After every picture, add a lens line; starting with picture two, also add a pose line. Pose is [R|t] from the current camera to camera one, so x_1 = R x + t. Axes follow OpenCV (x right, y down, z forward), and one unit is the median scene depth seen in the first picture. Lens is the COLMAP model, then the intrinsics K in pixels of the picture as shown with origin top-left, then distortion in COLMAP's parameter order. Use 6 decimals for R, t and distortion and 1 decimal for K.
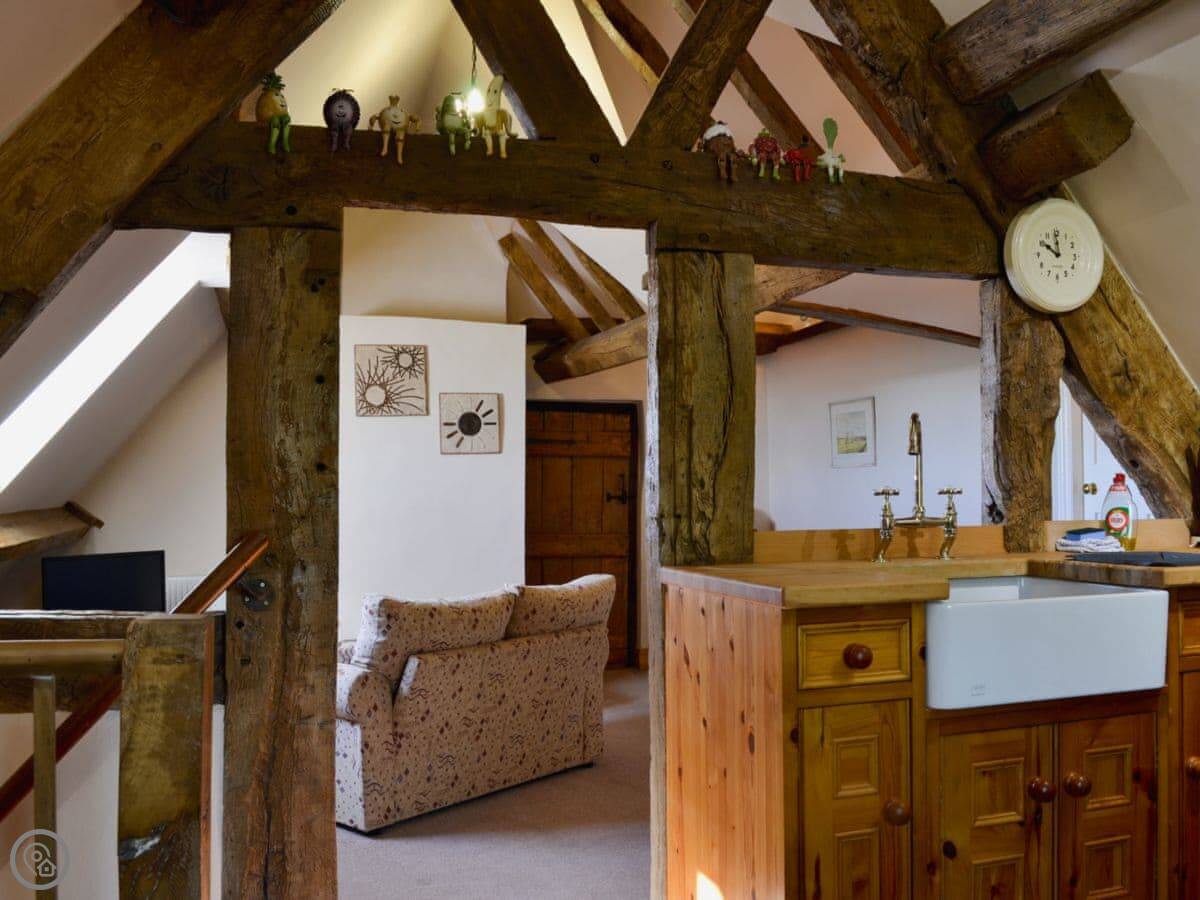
lens RADIAL K [[1040.1, 0, 600.4], [0, 1040.1, 452.4], [0, 0, 1]] dist [-0.014718, 0.008407]
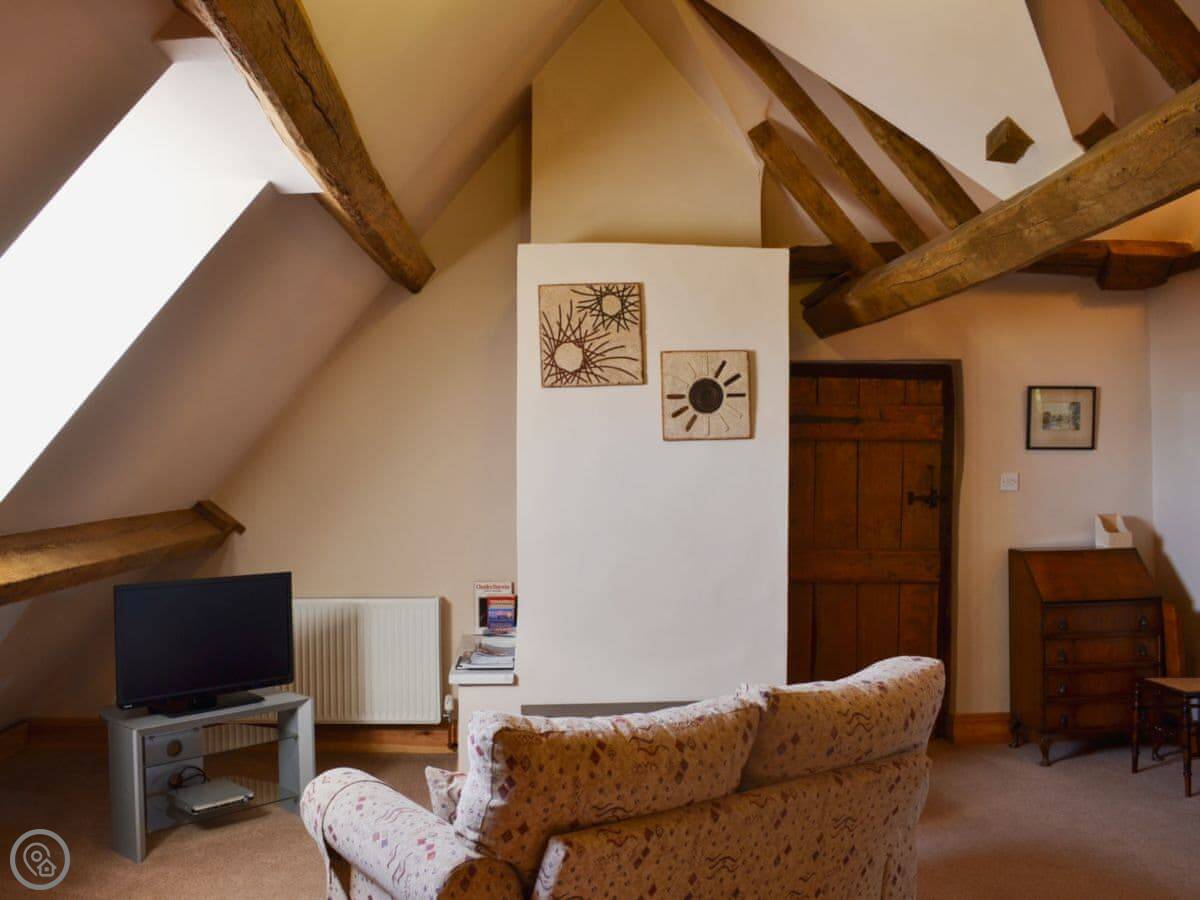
lens RADIAL K [[869.6, 0, 596.1], [0, 869.6, 450.6], [0, 0, 1]] dist [-0.068677, -0.003667]
pose [[0.953860, 0.003246, -0.300233, -0.023684], [0.006081, 0.999528, 0.030124, -0.009423], [0.300189, -0.030560, 0.953390, 0.446236]]
